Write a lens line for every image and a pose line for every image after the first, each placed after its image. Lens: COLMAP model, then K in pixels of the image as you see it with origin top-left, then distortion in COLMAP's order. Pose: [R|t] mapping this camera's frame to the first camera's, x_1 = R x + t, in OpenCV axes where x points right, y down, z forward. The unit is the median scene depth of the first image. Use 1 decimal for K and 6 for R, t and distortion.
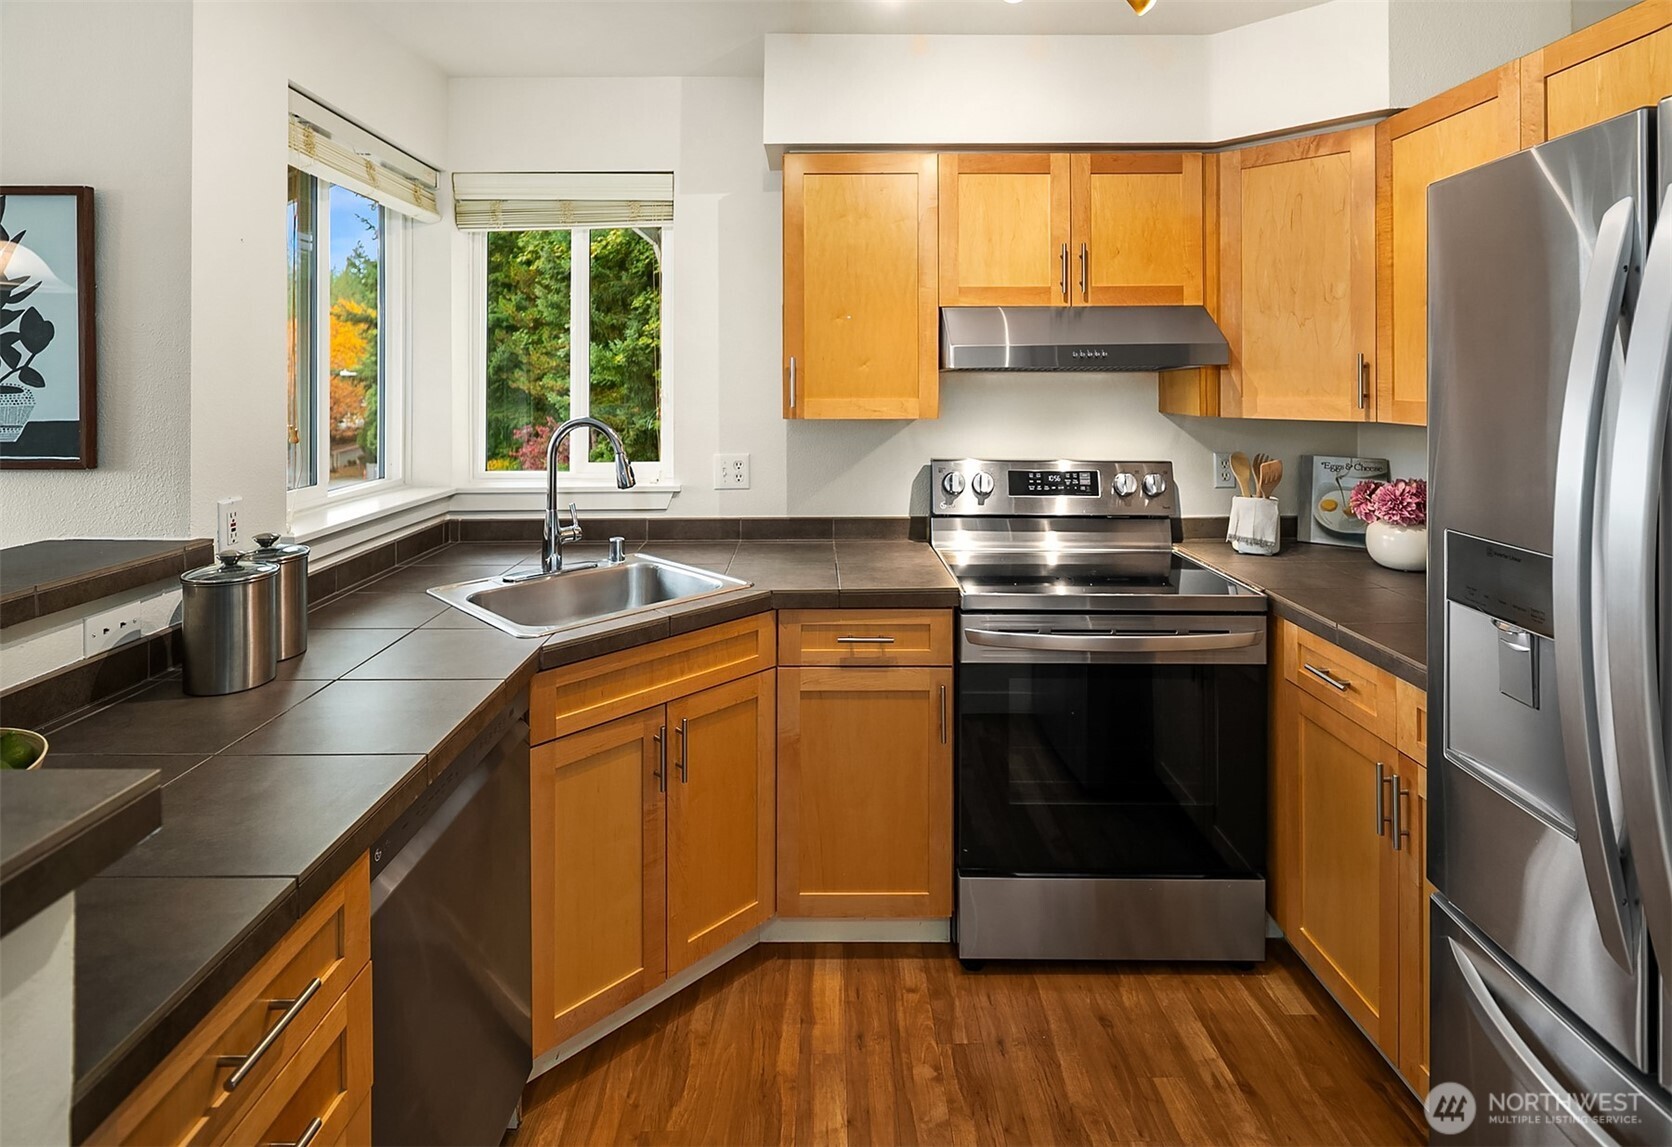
lens RADIAL K [[875.6, 0, 832.0], [0, 875.6, 376.7], [0, 0, 1]] dist [-0.001704, -0.002168]
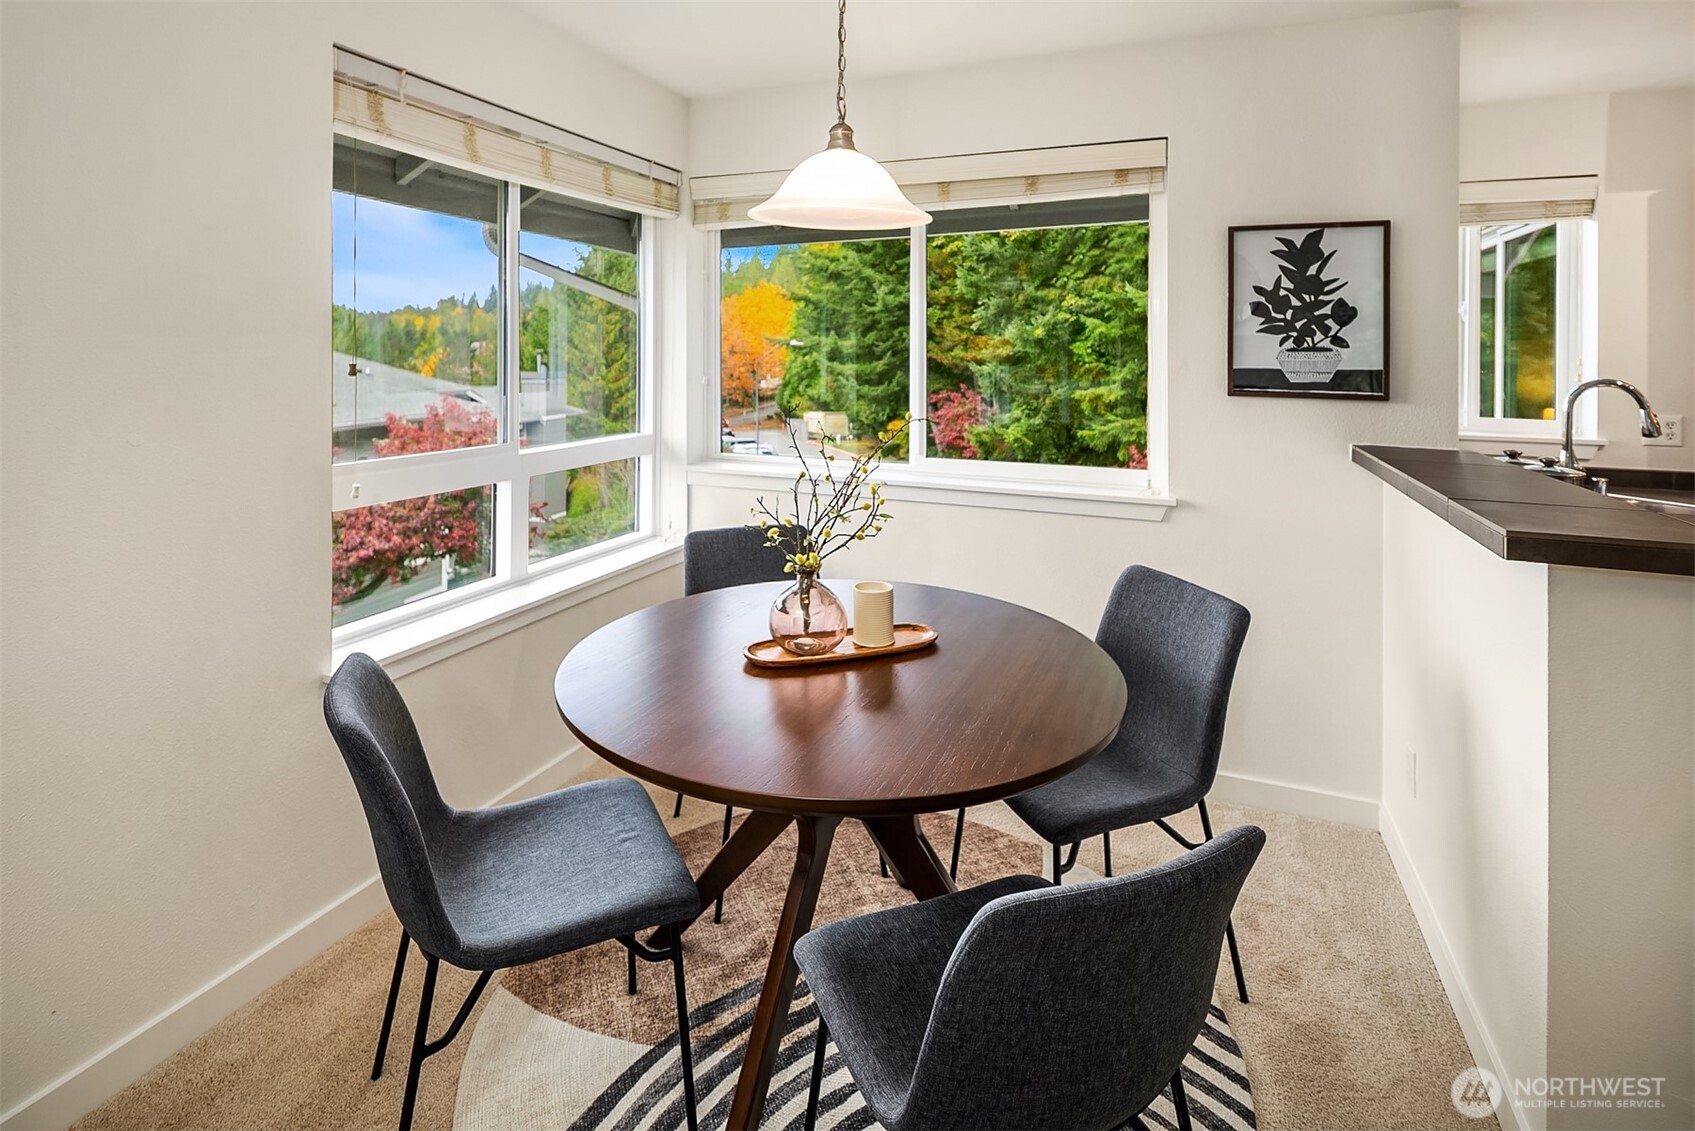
lens RADIAL K [[830.4, 0, 842.2], [0, 830.4, 351.5], [0, 0, 1]] dist [-0.001277, -0.001075]
pose [[0.919161, 0.015972, -0.393558, -0.776085], [-0.015155, 0.999872, 0.005183, 0.015887], [0.393590, 0.001201, 0.919285, -0.497309]]
